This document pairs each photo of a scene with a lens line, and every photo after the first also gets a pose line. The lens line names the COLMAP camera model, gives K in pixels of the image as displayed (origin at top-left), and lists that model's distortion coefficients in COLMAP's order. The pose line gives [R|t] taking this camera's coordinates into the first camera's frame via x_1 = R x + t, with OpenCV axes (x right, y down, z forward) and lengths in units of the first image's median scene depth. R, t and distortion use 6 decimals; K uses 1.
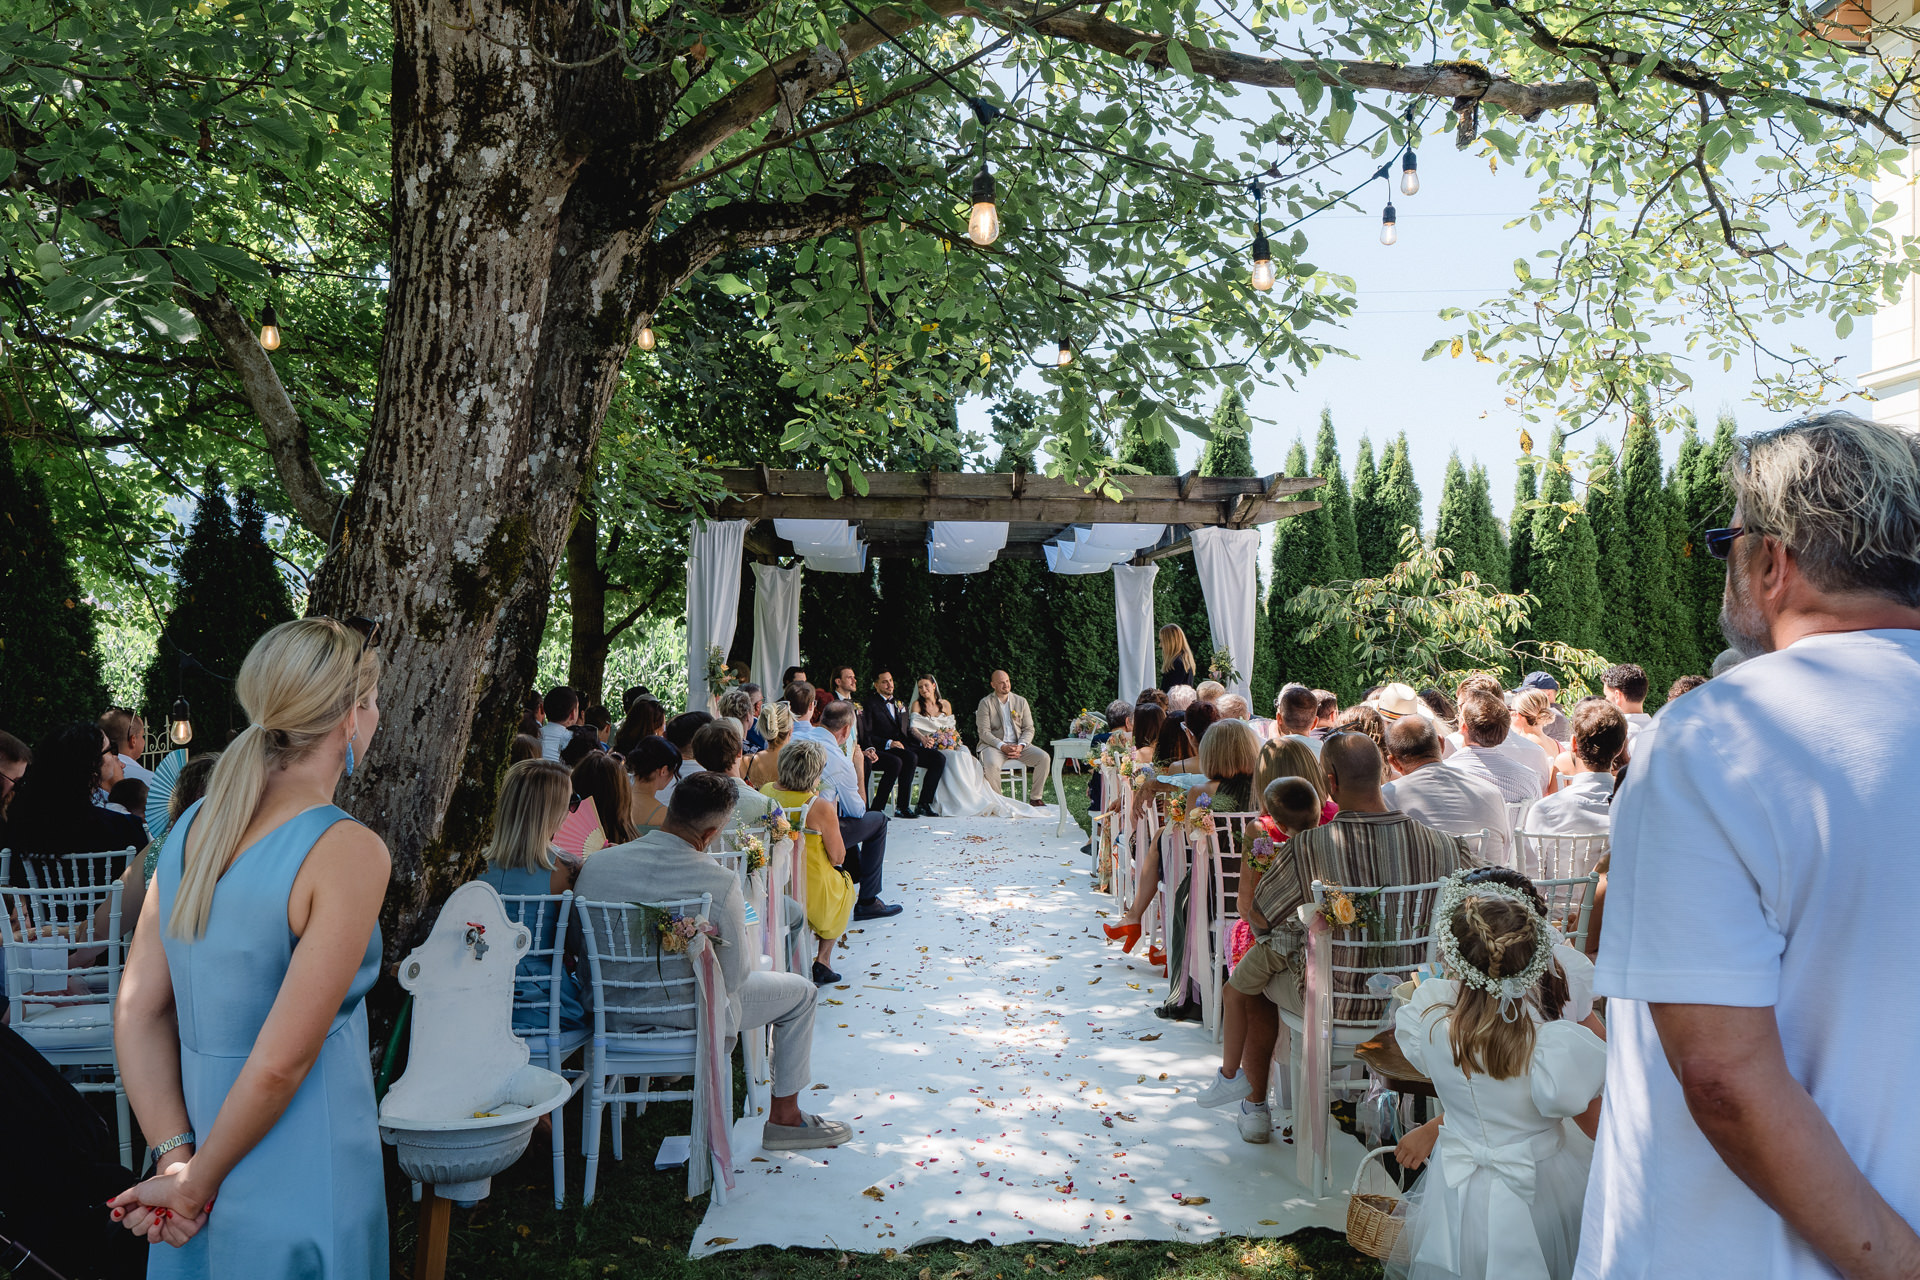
lens RADIAL K [[1586.2, 0, 999.6], [0, 1586.2, 667.3], [0, 0, 1]] dist [0.032812, -0.063596]
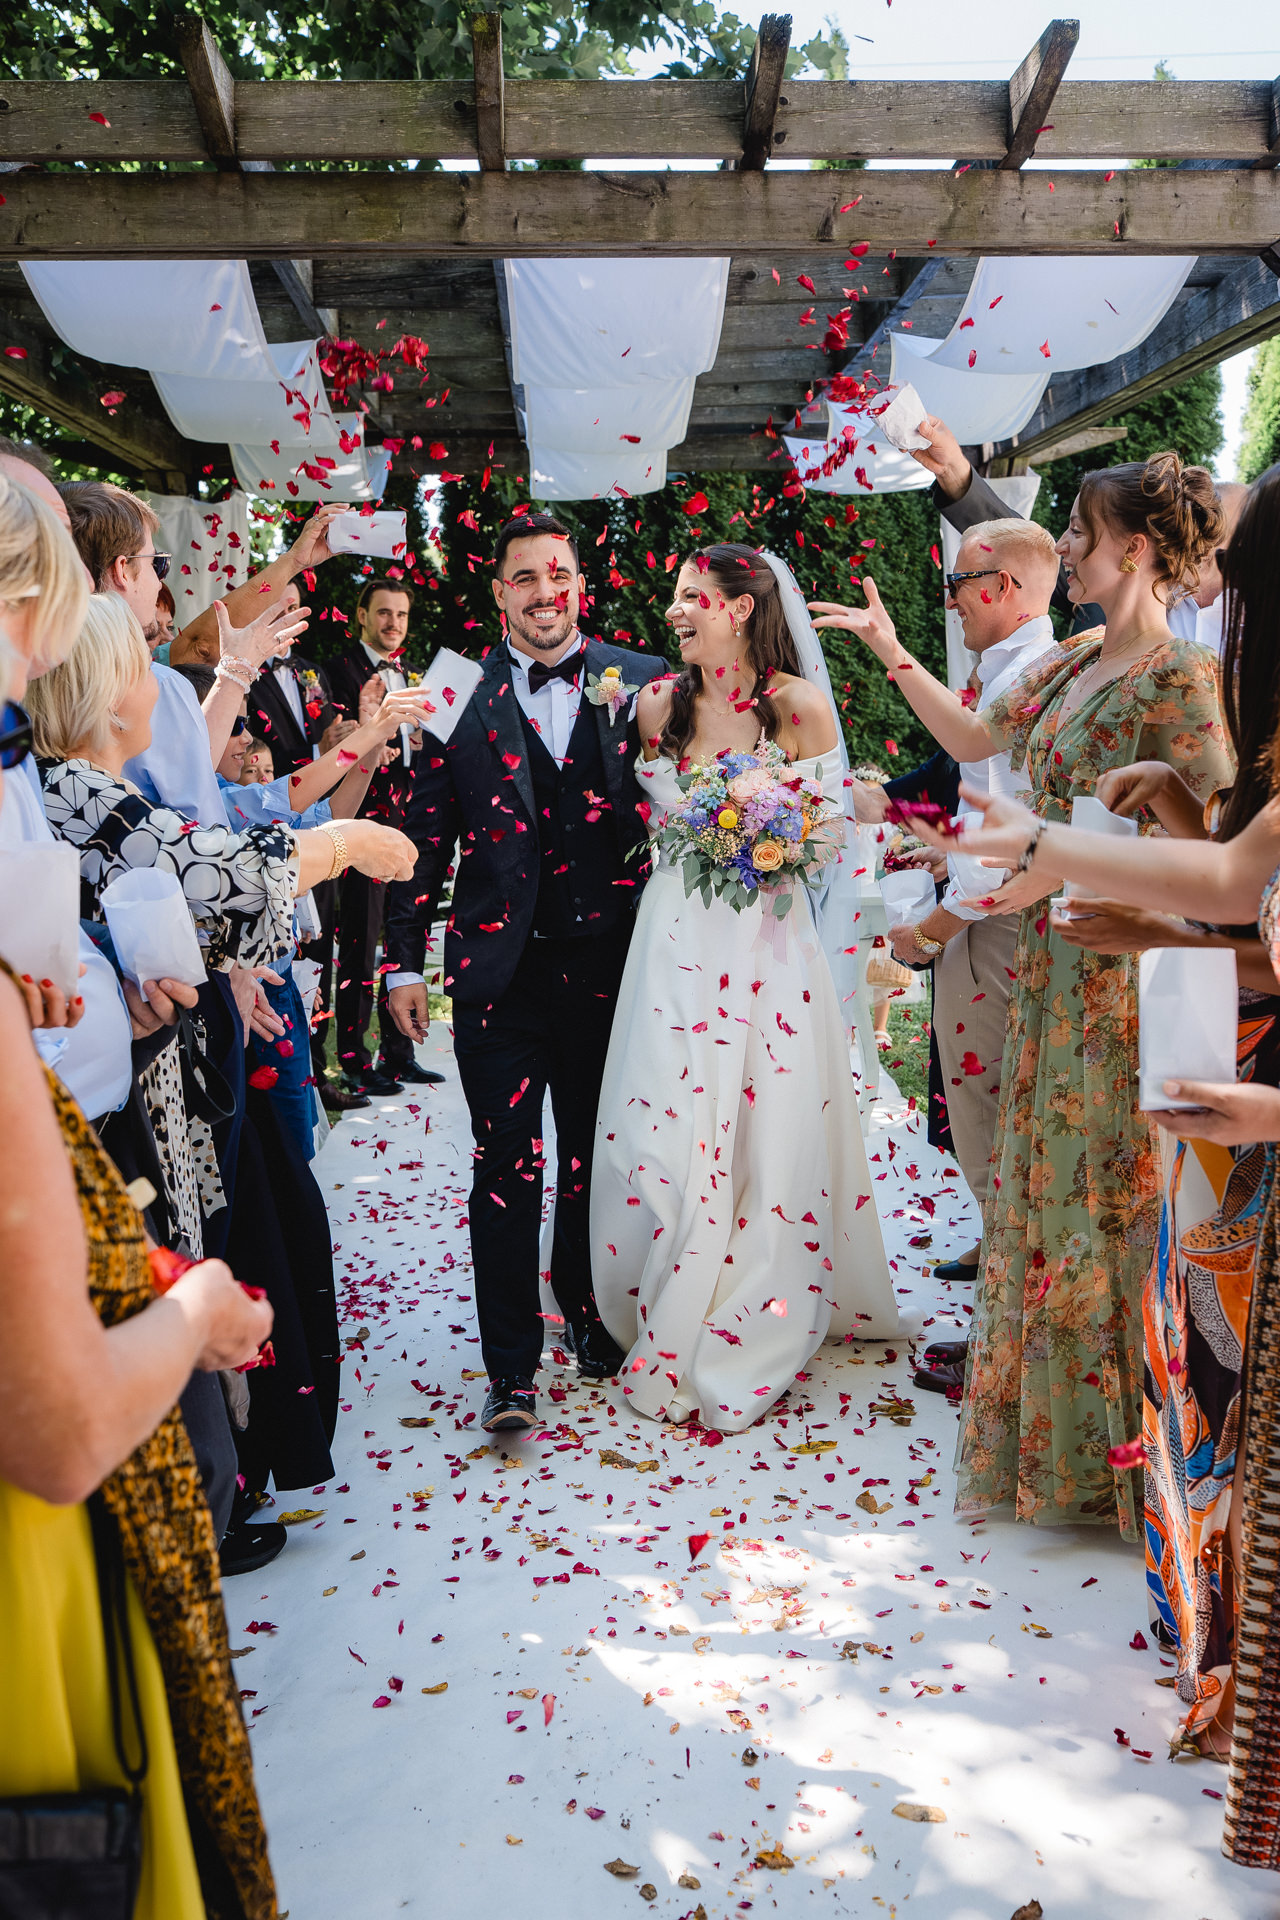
lens RADIAL K [[1979.1, 0, 680.0], [0, 1979.1, 1005.6], [0, 0, 1]] dist [-0.017770, 0.000000]
pose [[0.999670, -0.025644, -0.001409, -0.023235], [0.025586, 0.989652, 0.141191, 0.011937], [-0.002226, -0.141180, 0.989981, 1.609161]]
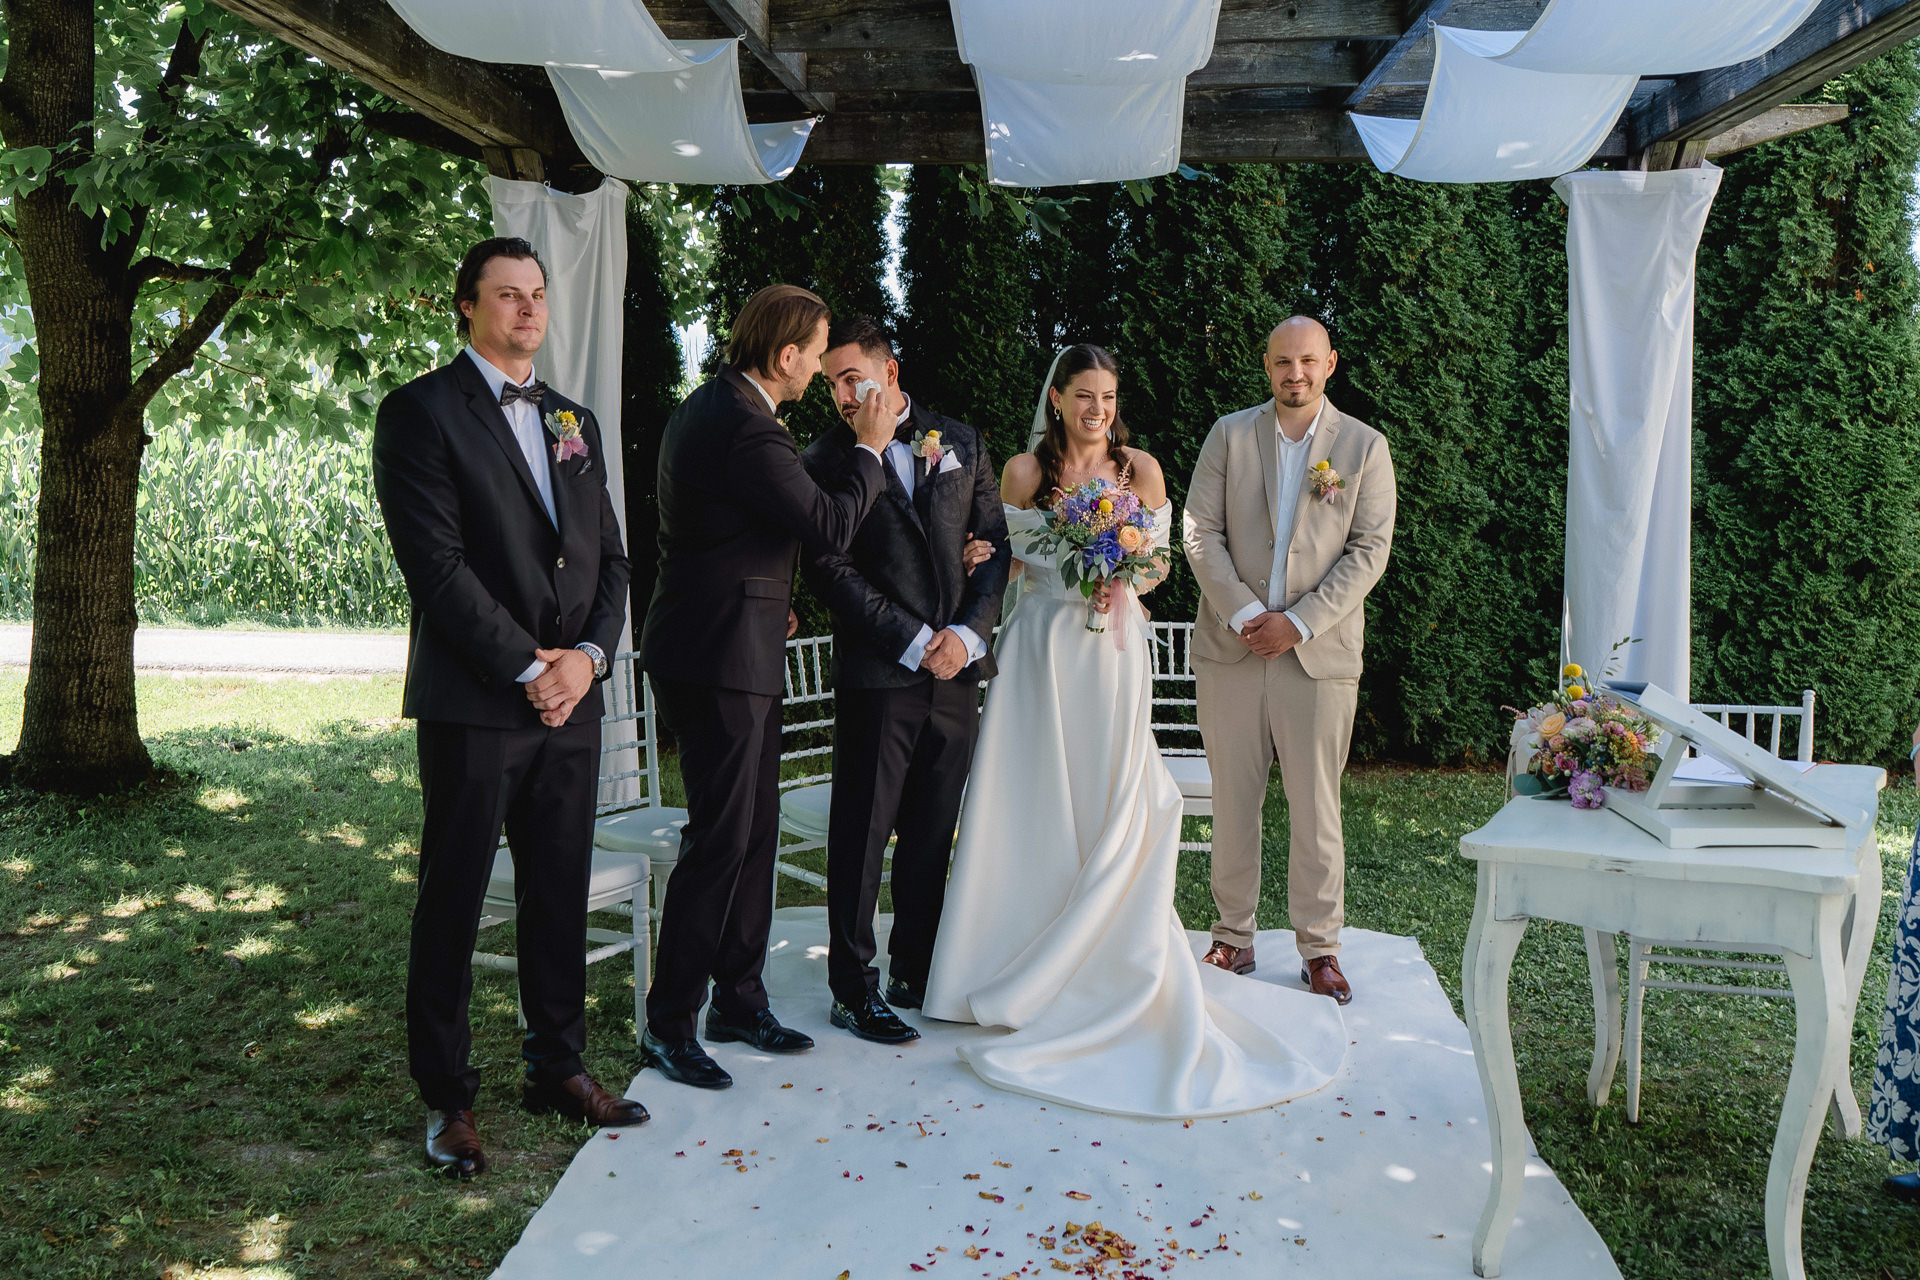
lens RADIAL K [[1878.5, 0, 911.7], [0, 1878.5, 633.5], [0, 0, 1]] dist [-0.003516, 0.000000]
pose [[0.989478, 0.017284, -0.143647, -0.017920], [-0.006050, 0.996913, 0.078278, -0.001418], [0.144556, -0.076586, 0.986528, 2.355558]]
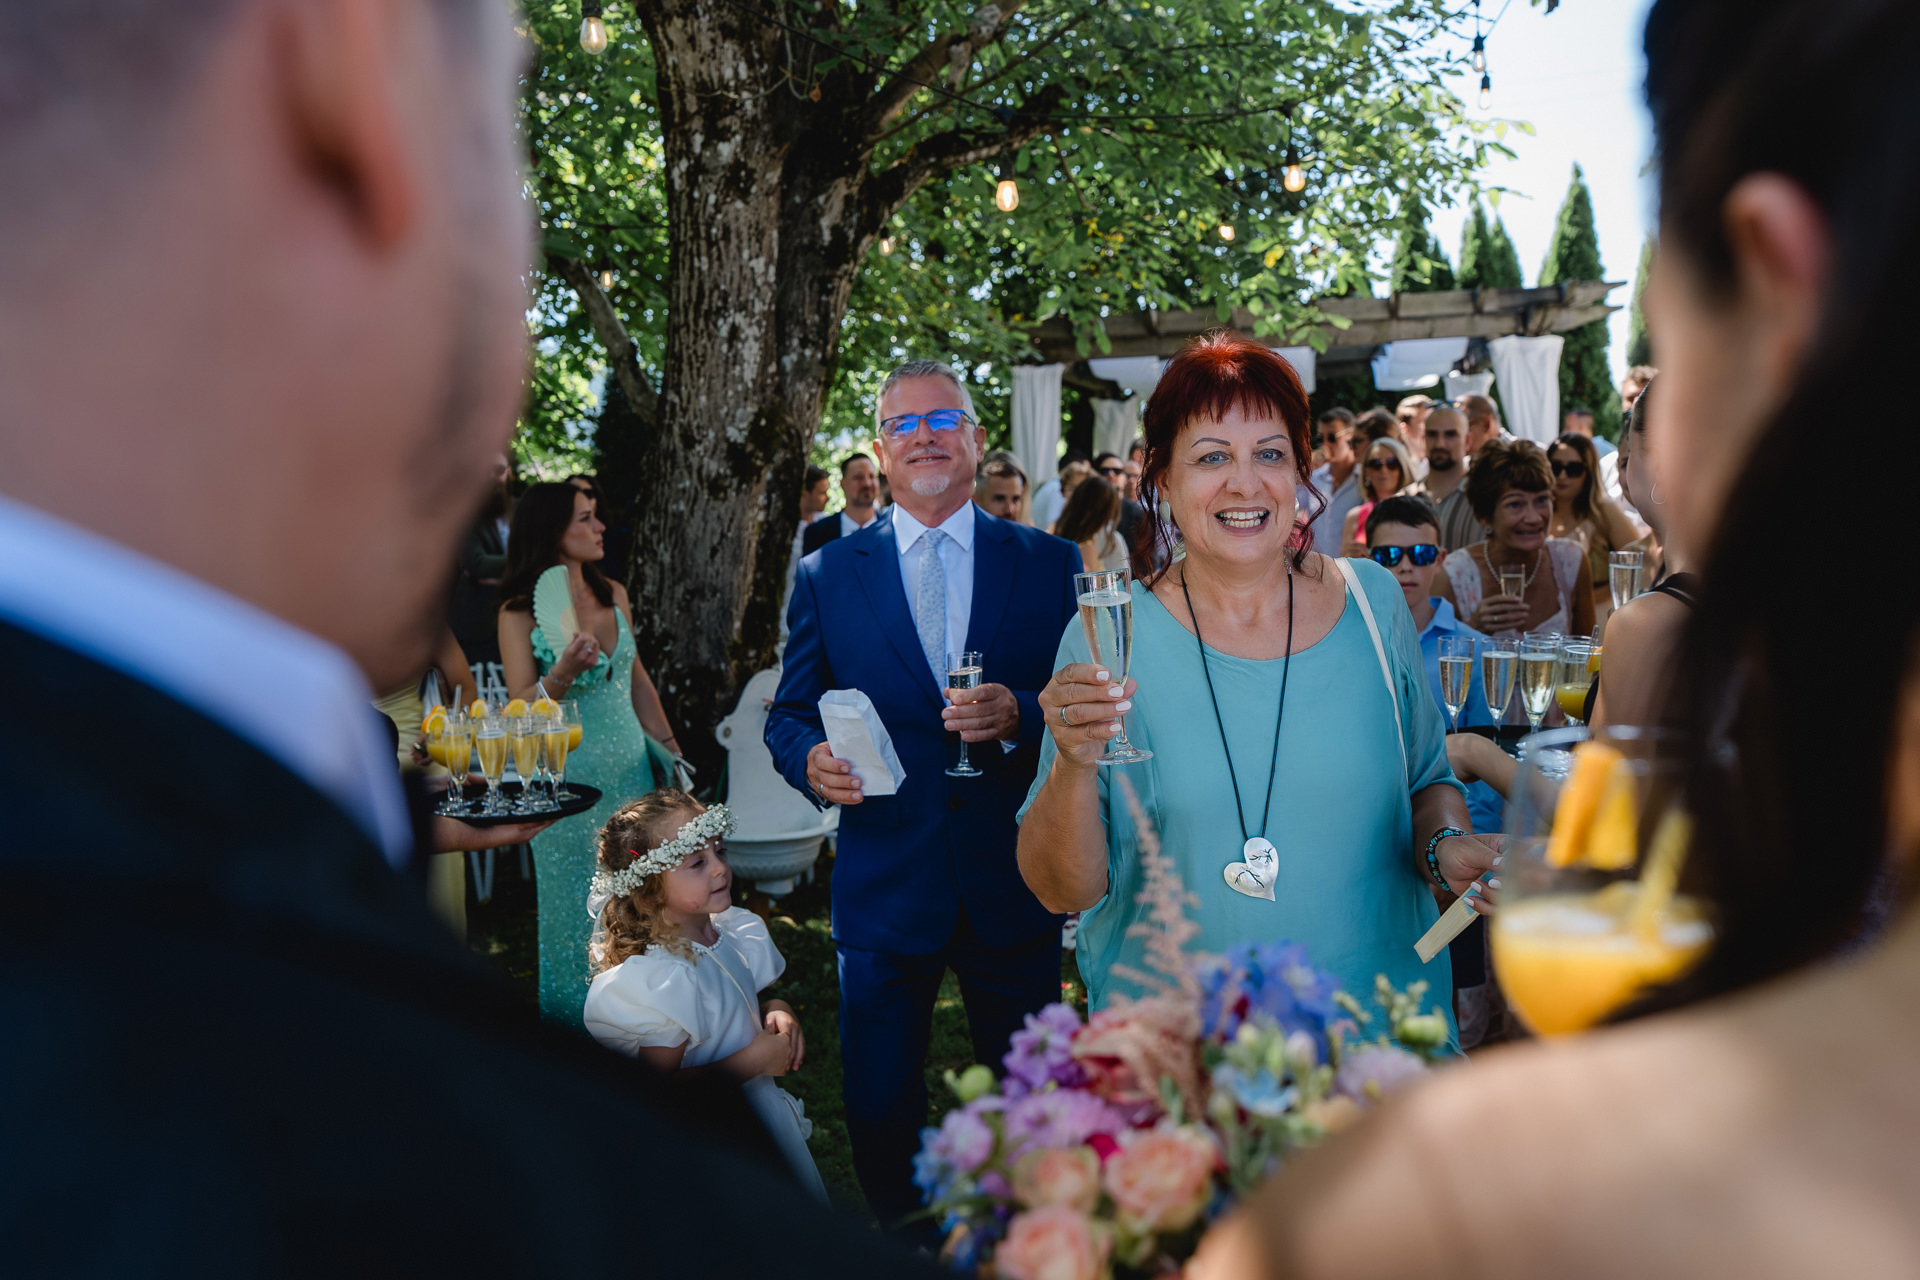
lens RADIAL K [[1586.2, 0, 985.6], [0, 1586.2, 665.5], [0, 0, 1]] dist [0.032812, -0.063596]
pose [[0.962935, -0.021365, -0.268886, 0.223256], [0.050813, 0.993379, 0.103038, -0.002967], [0.264905, -0.112881, 0.957645, -0.273221]]
